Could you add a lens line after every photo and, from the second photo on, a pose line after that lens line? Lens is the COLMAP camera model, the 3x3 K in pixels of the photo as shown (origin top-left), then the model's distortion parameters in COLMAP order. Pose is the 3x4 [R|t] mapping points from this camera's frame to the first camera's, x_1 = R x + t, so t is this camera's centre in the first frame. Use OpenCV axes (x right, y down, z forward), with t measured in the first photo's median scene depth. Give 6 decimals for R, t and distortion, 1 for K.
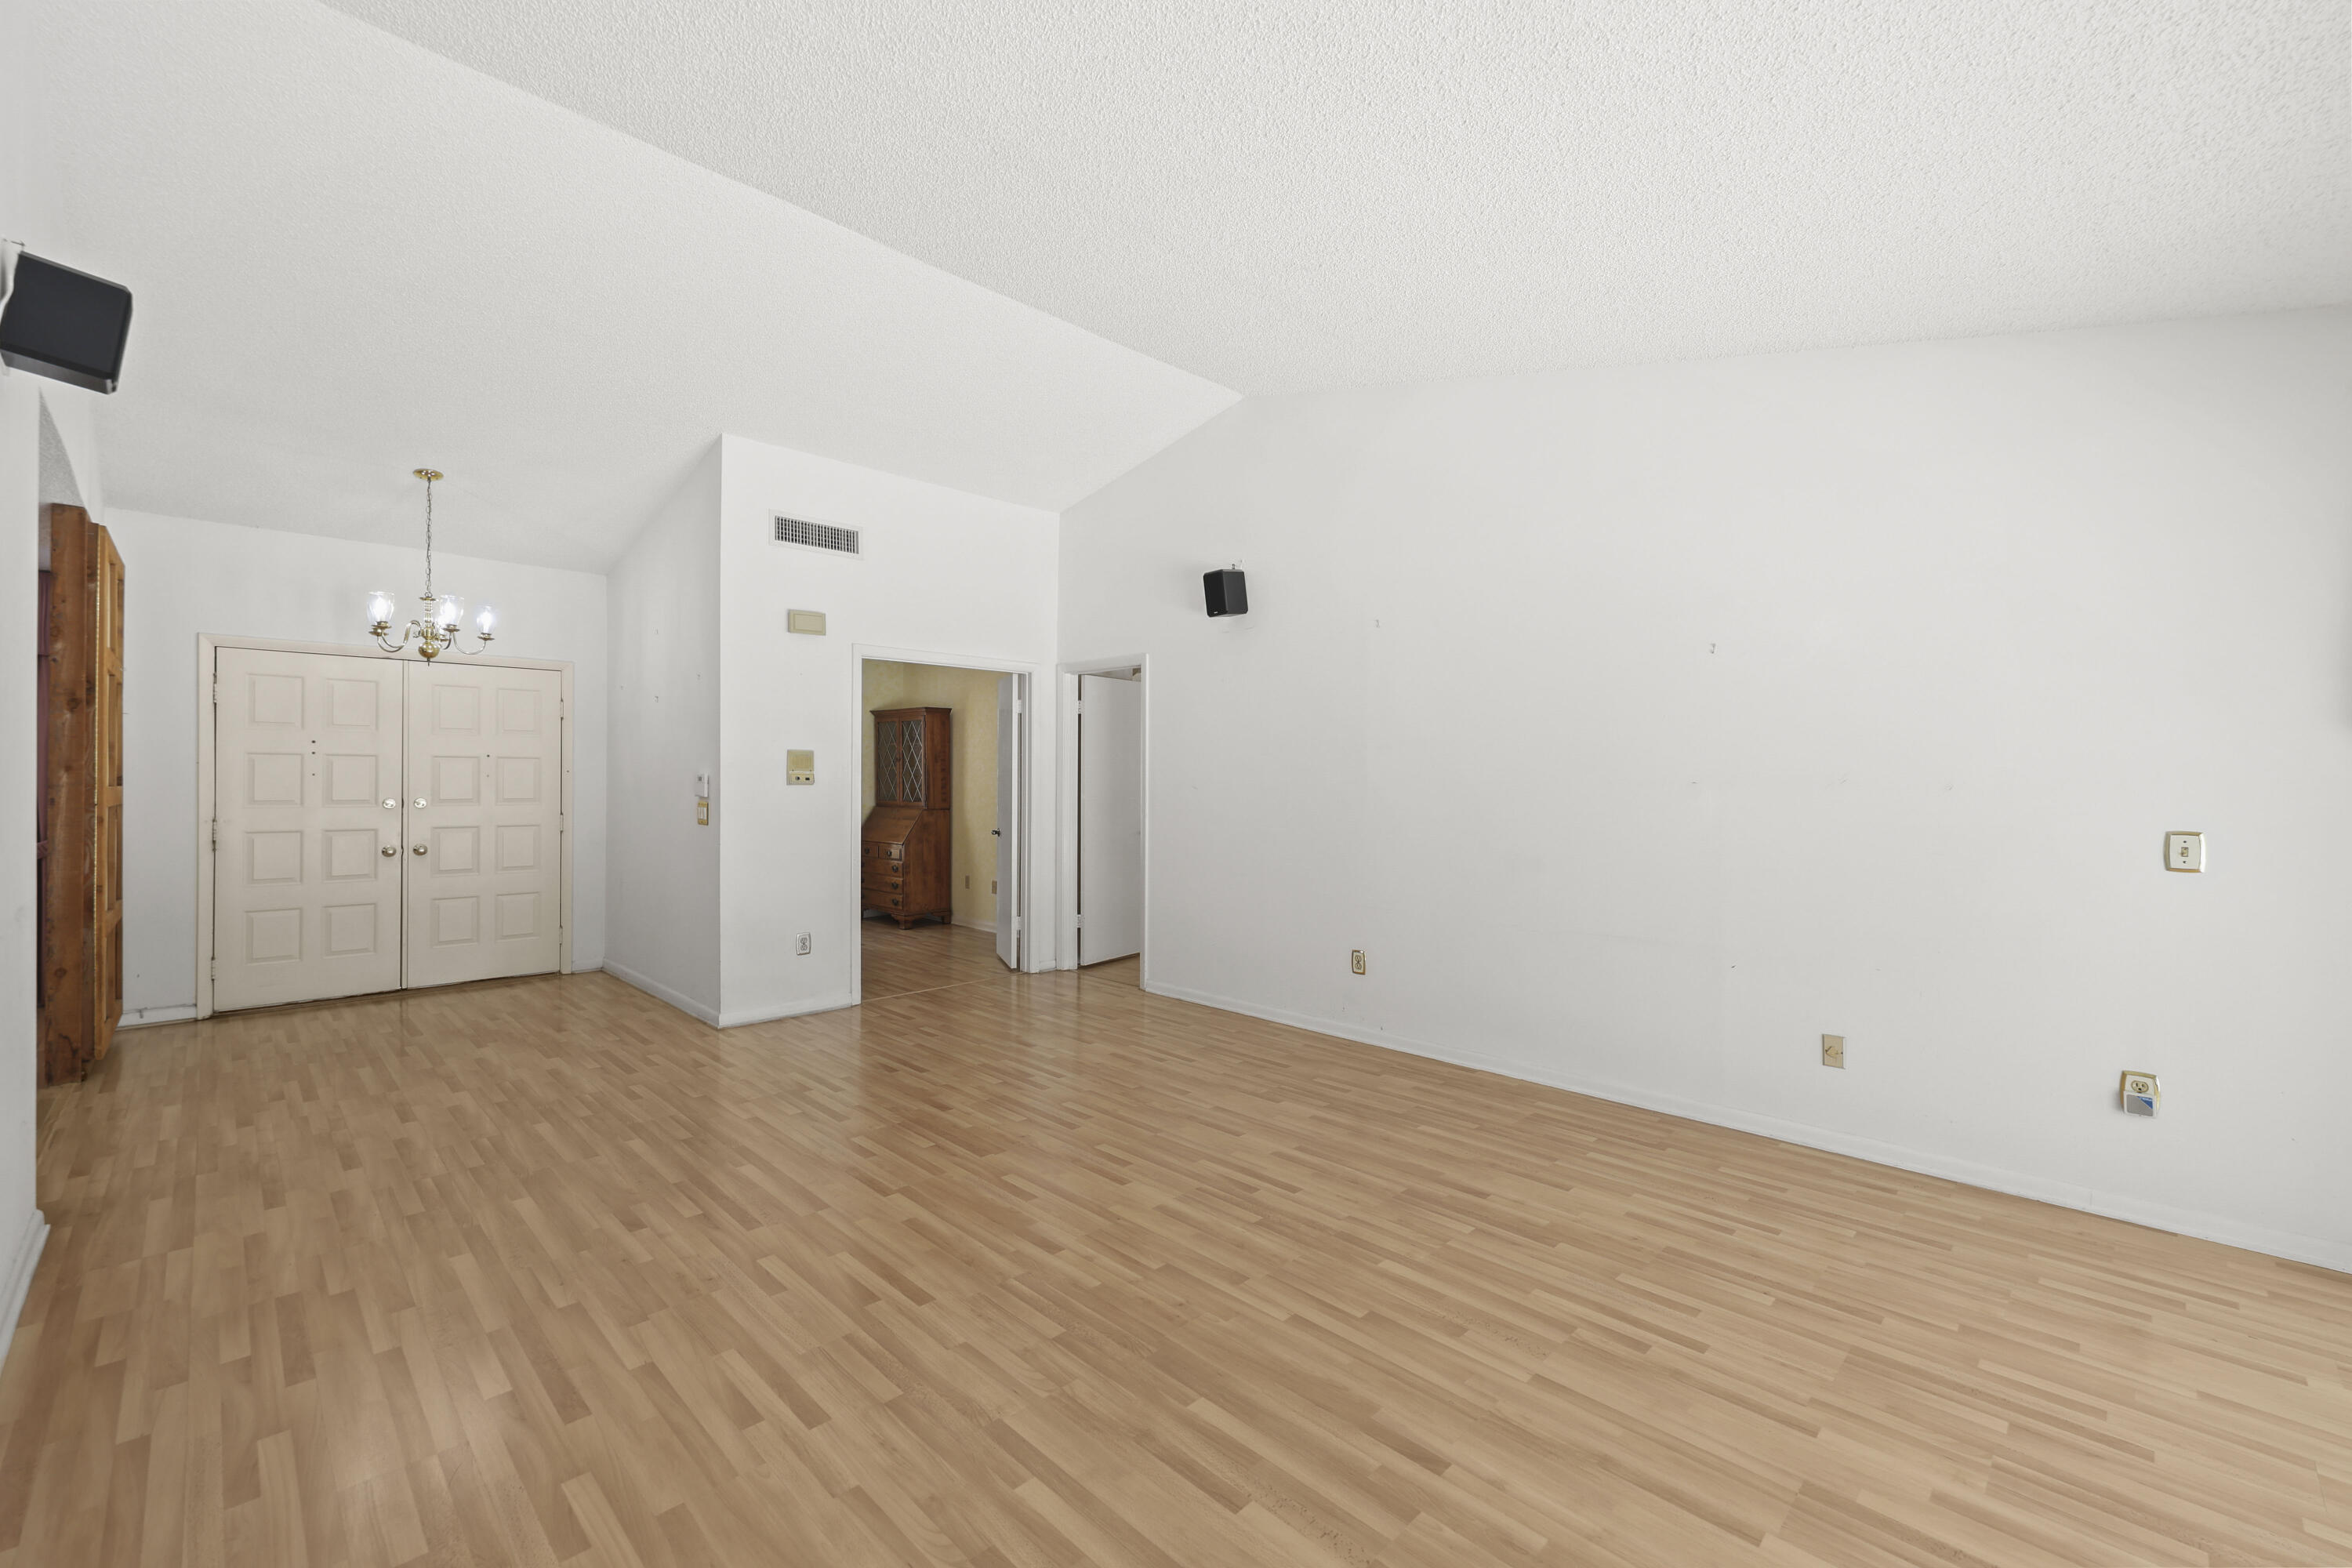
lens RADIAL K [[971.8, 0, 1169.4], [0, 971.8, 778.1], [0, 0, 1]] dist [0.000933, -0.000083]
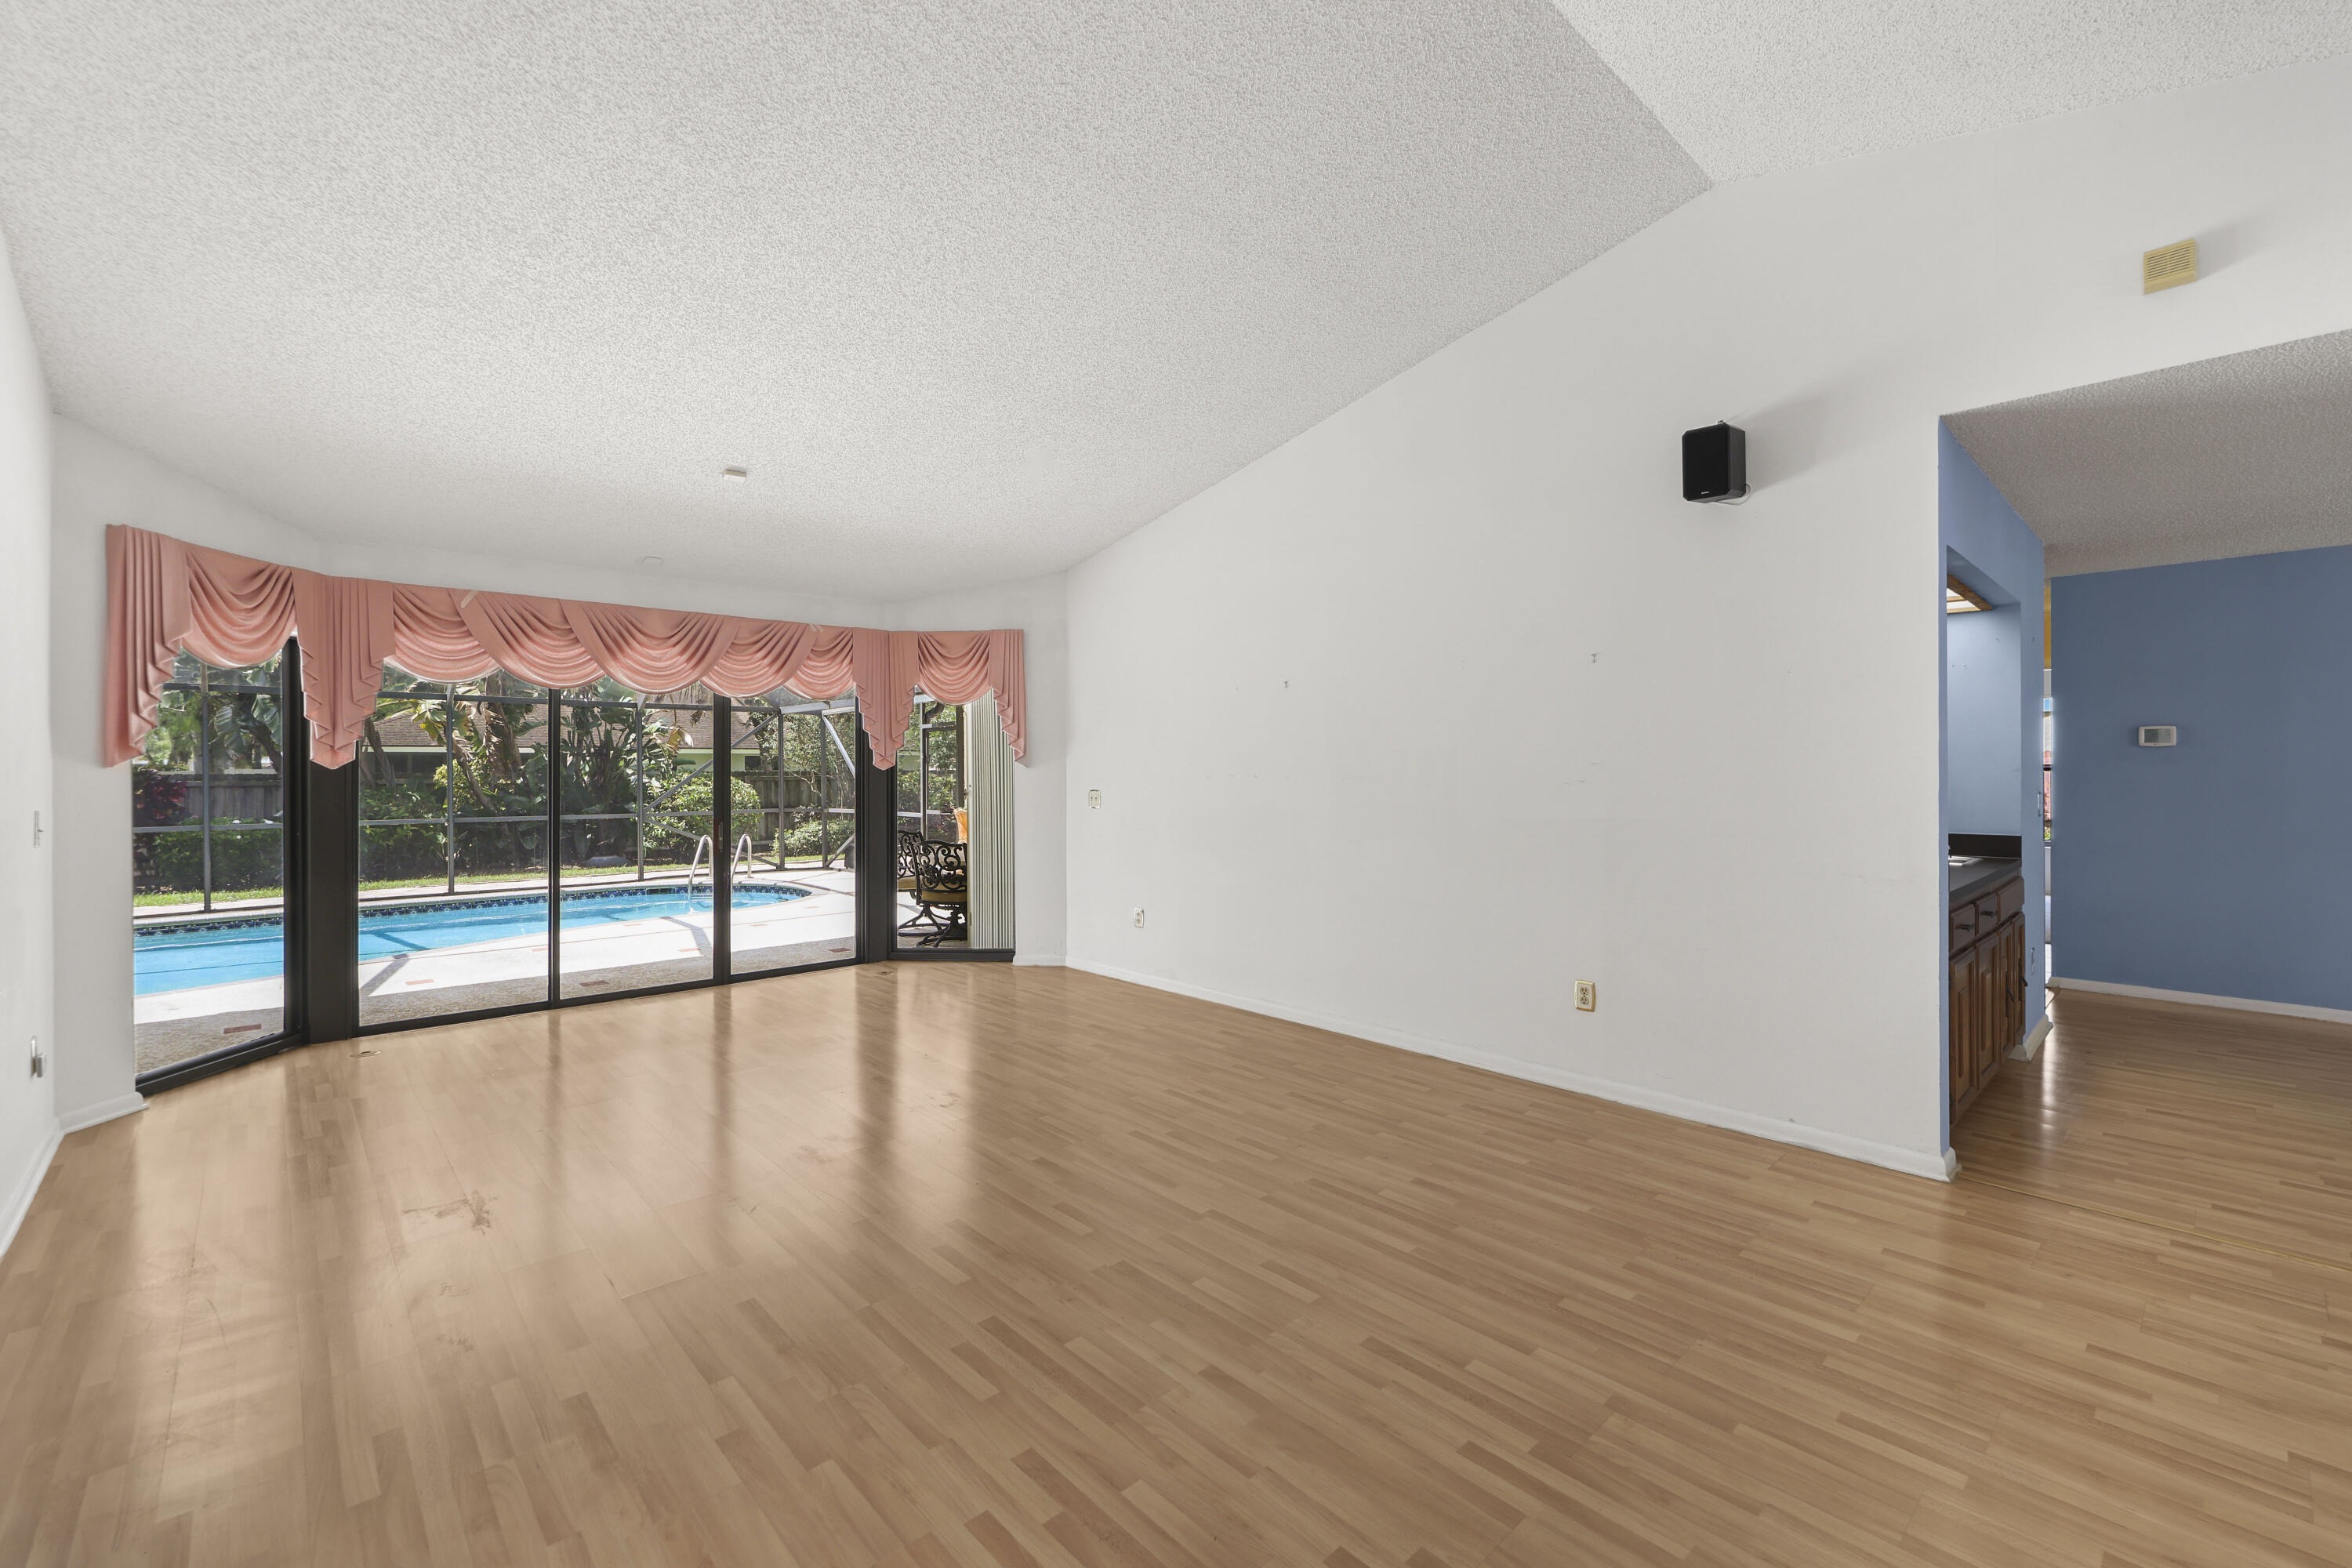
lens RADIAL K [[984.4, 0, 1168.7], [0, 984.4, 769.9], [0, 0, 1]] dist [0.001694, 0.000519]
pose [[-0.999328, -0.004373, 0.036389, -0.256641], [-0.004231, 0.999983, 0.003990, -0.003189], [-0.036406, 0.003833, -0.999330, 1.776112]]
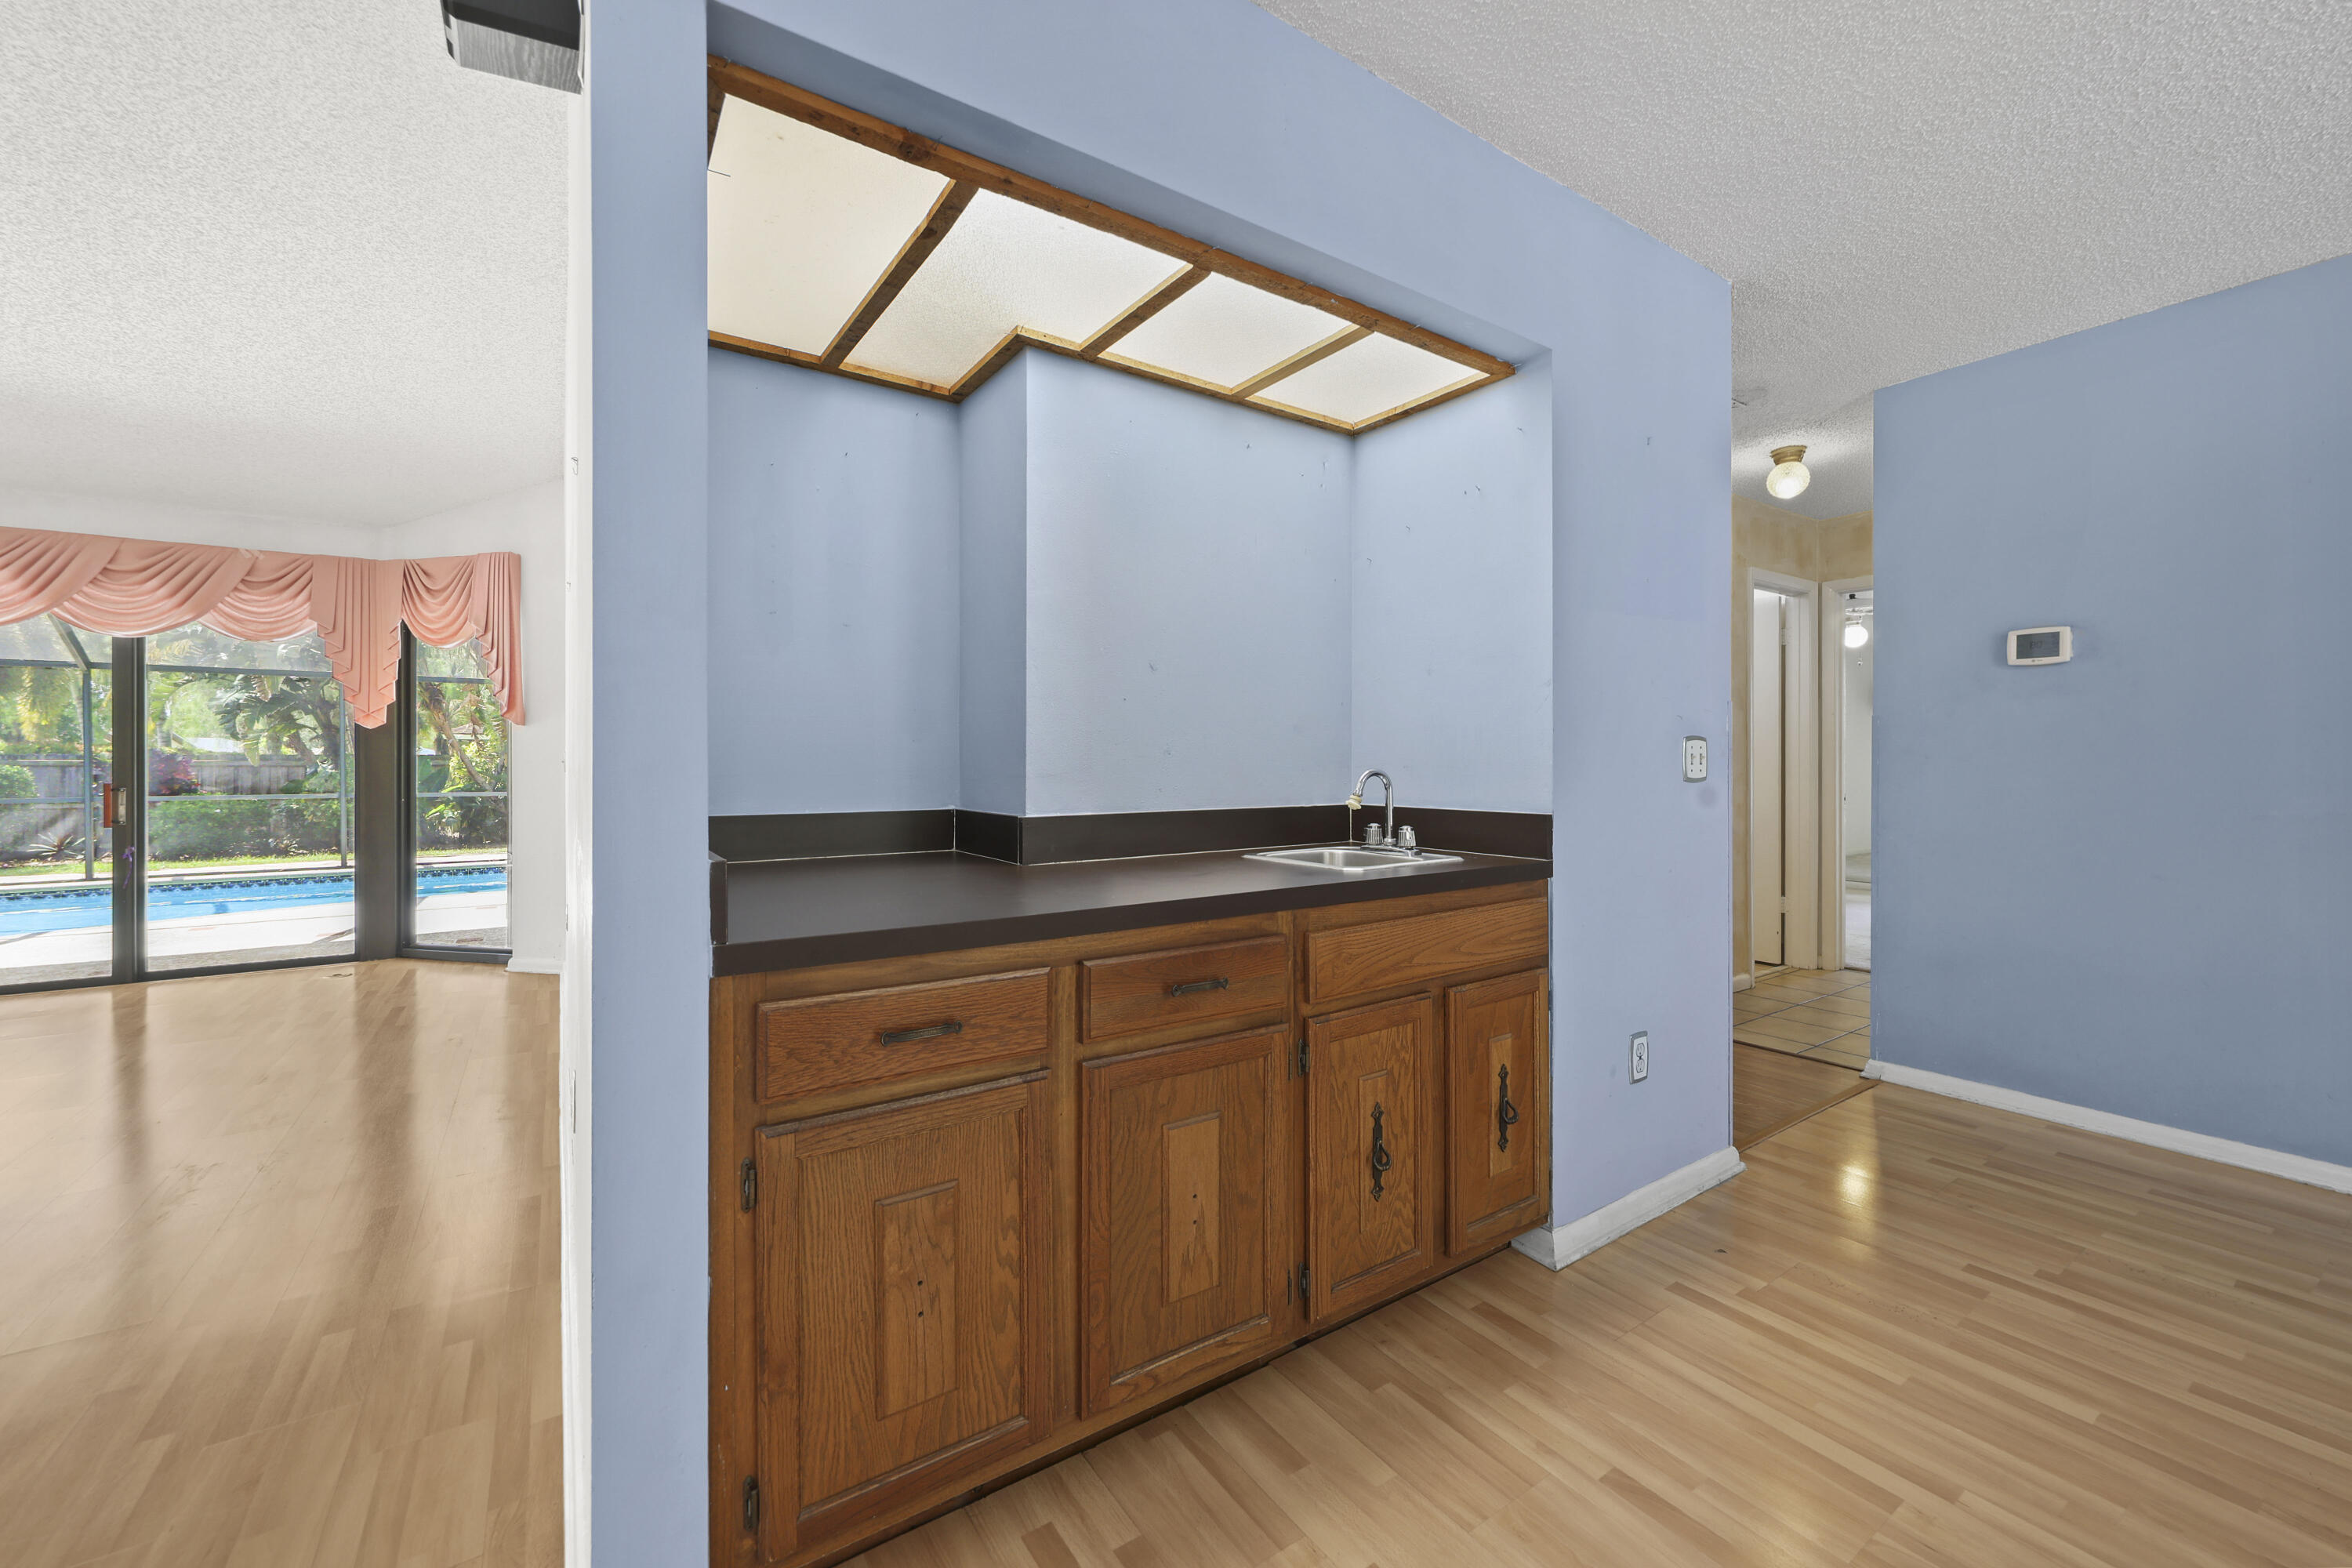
lens RADIAL K [[927.3, 0, 1170.8], [0, 927.3, 767.1], [0, 0, 1]] dist [0.000672, -0.000003]
pose [[-0.980853, -0.007516, 0.194606, -1.202237], [-0.006129, 0.999951, 0.007729, 0.049533], [-0.194655, 0.006389, -0.980851, 1.083324]]
